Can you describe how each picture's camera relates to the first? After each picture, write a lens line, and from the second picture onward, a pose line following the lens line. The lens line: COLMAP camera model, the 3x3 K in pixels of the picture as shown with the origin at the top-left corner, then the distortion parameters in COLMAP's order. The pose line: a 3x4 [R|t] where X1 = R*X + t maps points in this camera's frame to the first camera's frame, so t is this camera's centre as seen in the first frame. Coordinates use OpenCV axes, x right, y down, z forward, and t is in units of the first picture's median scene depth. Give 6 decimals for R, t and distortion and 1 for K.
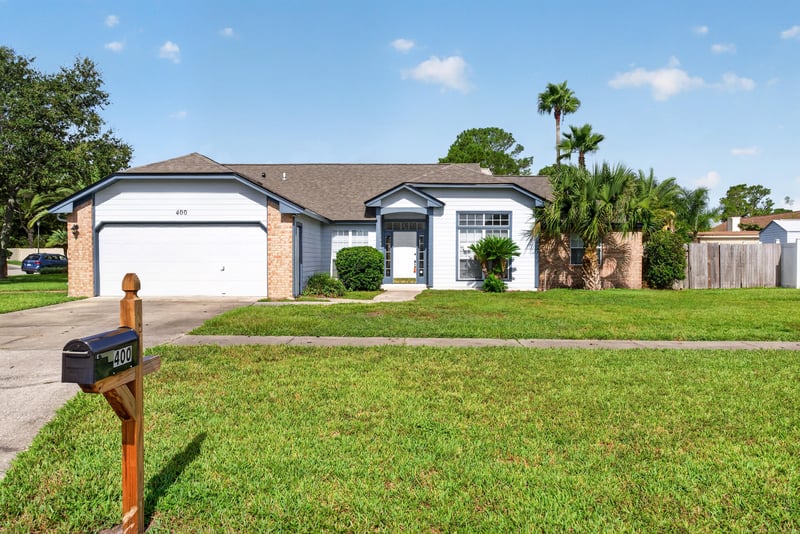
lens RADIAL K [[635.6, 0, 400.0], [0, 635.6, 267.0], [0, 0, 1]] dist [-0.003662, -0.001499]
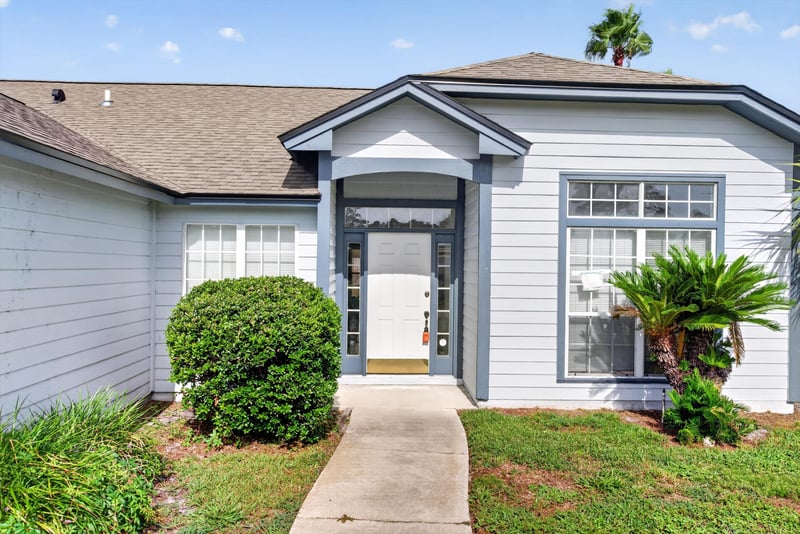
lens RADIAL K [[635.6, 0, 400.0], [0, 635.6, 267.0], [0, 0, 1]] dist [-0.003662, -0.001499]
pose [[0.998124, 0.012418, 0.059960, -0.014730], [-0.011710, 0.999858, -0.012157, -0.033250], [-0.060102, 0.011432, 0.998127, 0.672793]]
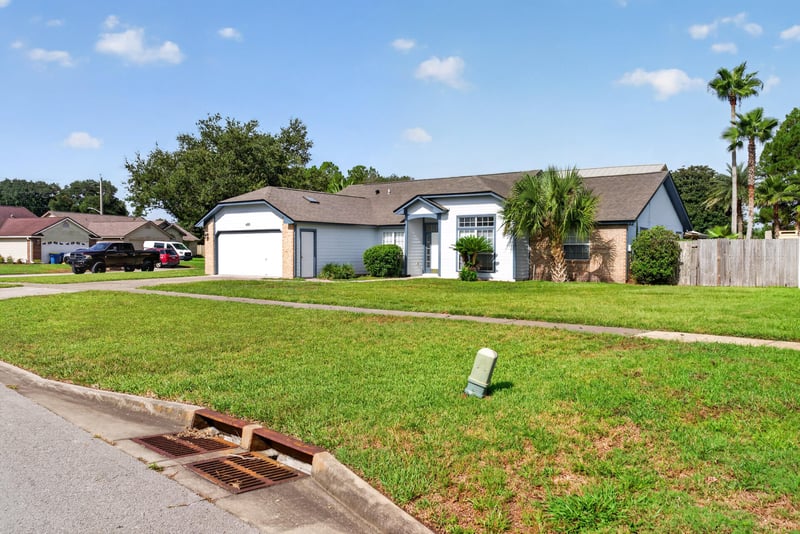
lens RADIAL K [[635.6, 0, 400.0], [0, 635.6, 267.0], [0, 0, 1]] dist [-0.003662, -0.001499]
pose [[0.803609, 0.015792, -0.594949, 0.741386], [-0.013202, 0.999875, 0.008707, 0.003386], [0.595012, 0.000857, 0.803717, -0.067580]]
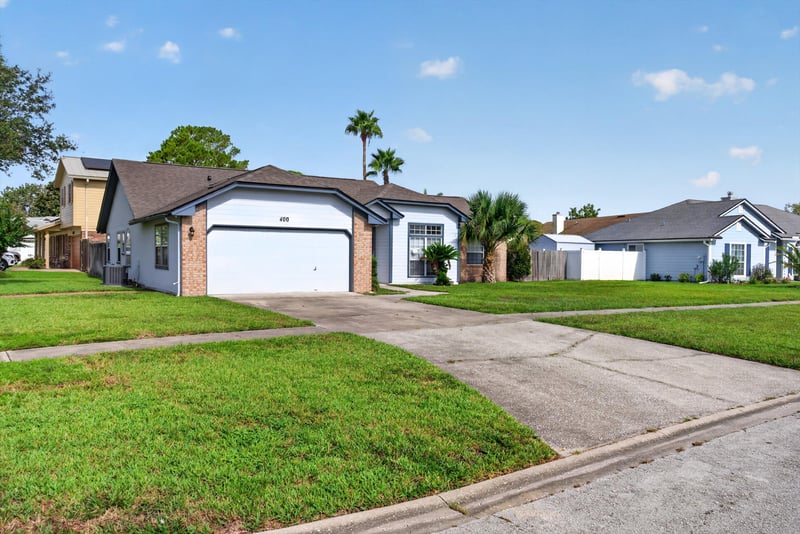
lens RADIAL K [[635.6, 0, 400.0], [0, 635.6, 267.0], [0, 0, 1]] dist [-0.003662, -0.001499]
pose [[0.837308, -0.000920, 0.546731, -0.619388], [-0.001051, 0.999994, 0.003292, -0.003124], [-0.546730, -0.003331, 0.837302, -0.055653]]
